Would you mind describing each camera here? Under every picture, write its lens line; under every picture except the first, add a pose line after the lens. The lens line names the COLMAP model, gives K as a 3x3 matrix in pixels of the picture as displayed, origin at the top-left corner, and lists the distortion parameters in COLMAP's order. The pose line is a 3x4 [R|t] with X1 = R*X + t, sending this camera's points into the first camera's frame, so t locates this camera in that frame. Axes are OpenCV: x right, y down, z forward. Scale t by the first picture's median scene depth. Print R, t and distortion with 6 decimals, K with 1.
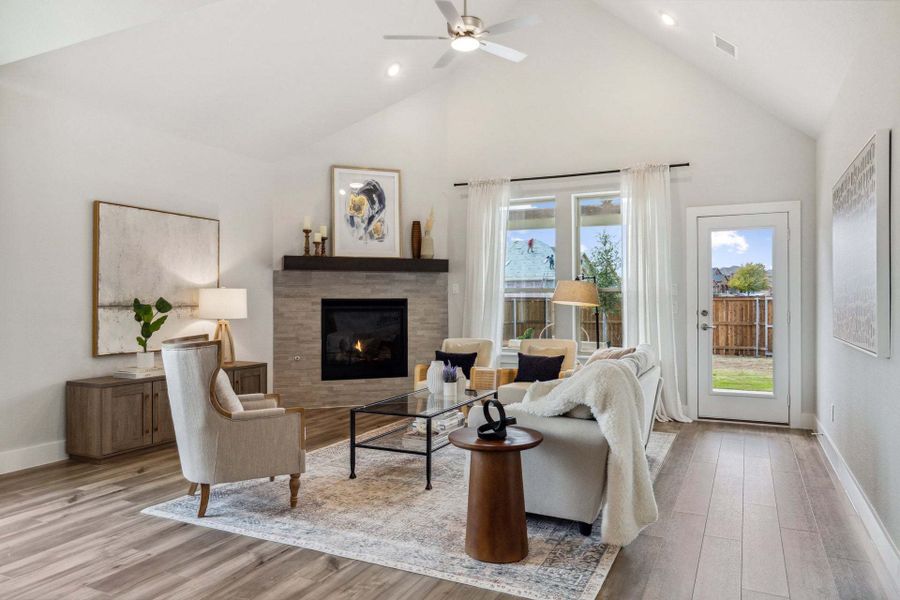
lens RADIAL K [[604.0, 0, 449.6], [0, 604.0, 299.8], [0, 0, 1]] dist [-0.001914, 0.003046]
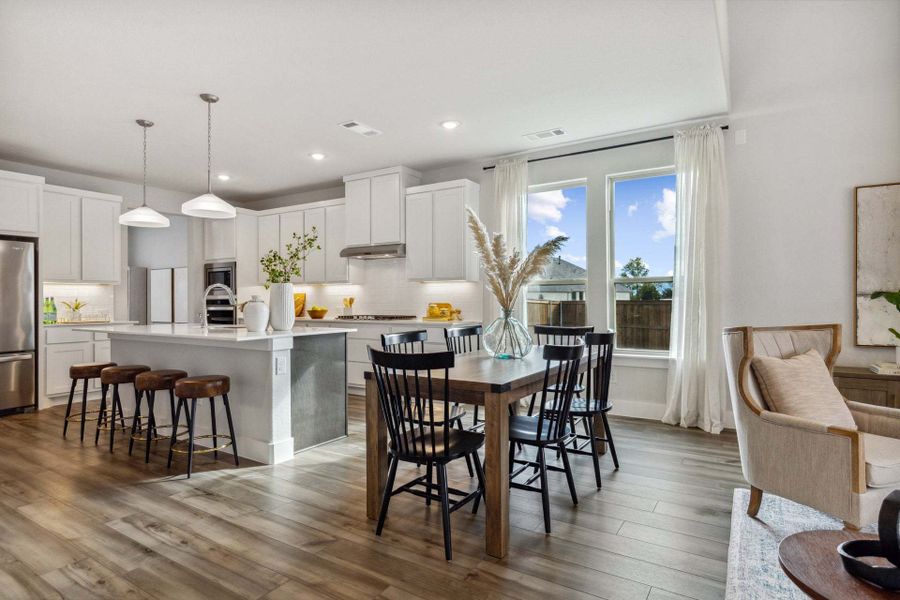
lens RADIAL K [[483.3, 0, 451.9], [0, 483.3, 301.6], [0, 0, 1]] dist [0.004645, -0.001262]
pose [[-0.098831, 0.001819, -0.995103, 0.185316], [0.002766, 0.999995, 0.001553, 0.013453], [0.995100, -0.002599, -0.098836, 0.303847]]
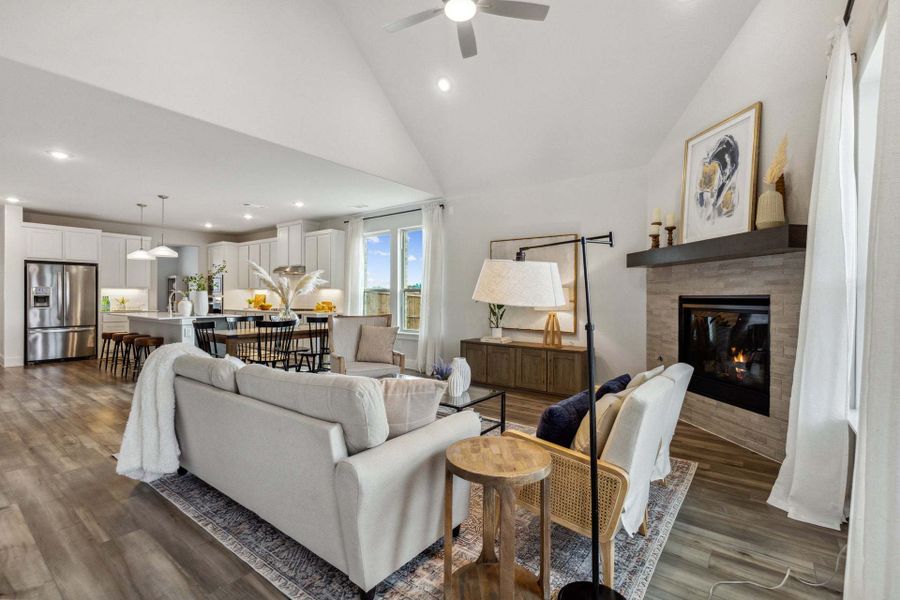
lens RADIAL K [[413.2, 0, 453.5], [0, 413.2, 297.7], [0, 0, 1]] dist [0.009157, -0.000501]
pose [[-0.194400, -0.000752, -0.980922, 0.449101], [-0.006601, 0.999978, 0.000542, 0.002873], [0.980900, 0.006580, -0.194401, 0.791515]]
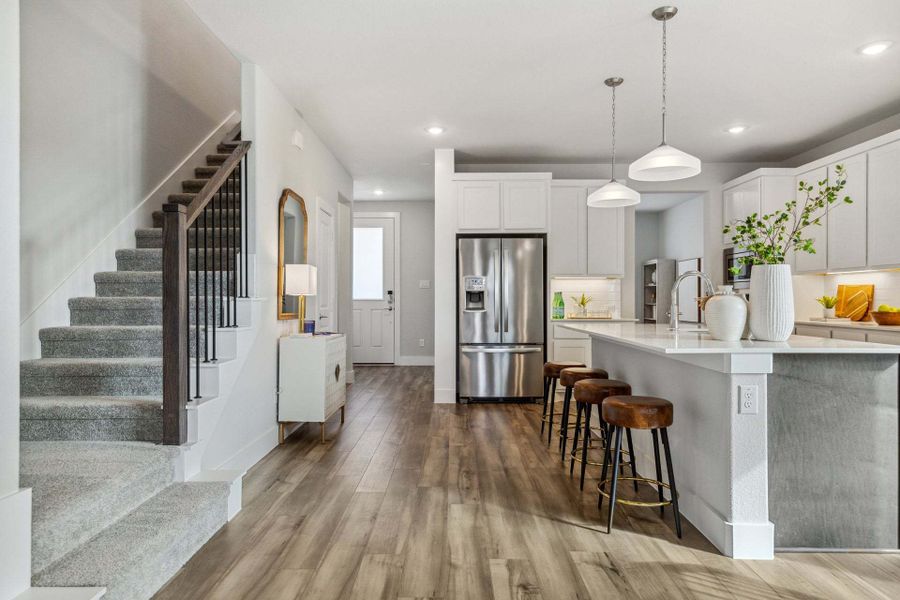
lens RADIAL K [[555.5, 0, 450.6], [0, 555.5, 300.0], [0, 0, 1]] dist [0.002529, -0.000203]
pose [[-0.897362, -0.001033, -0.441293, 0.025092], [-0.002418, 0.999994, 0.002576, 0.016990], [0.441288, 0.003379, -0.897359, 0.308949]]
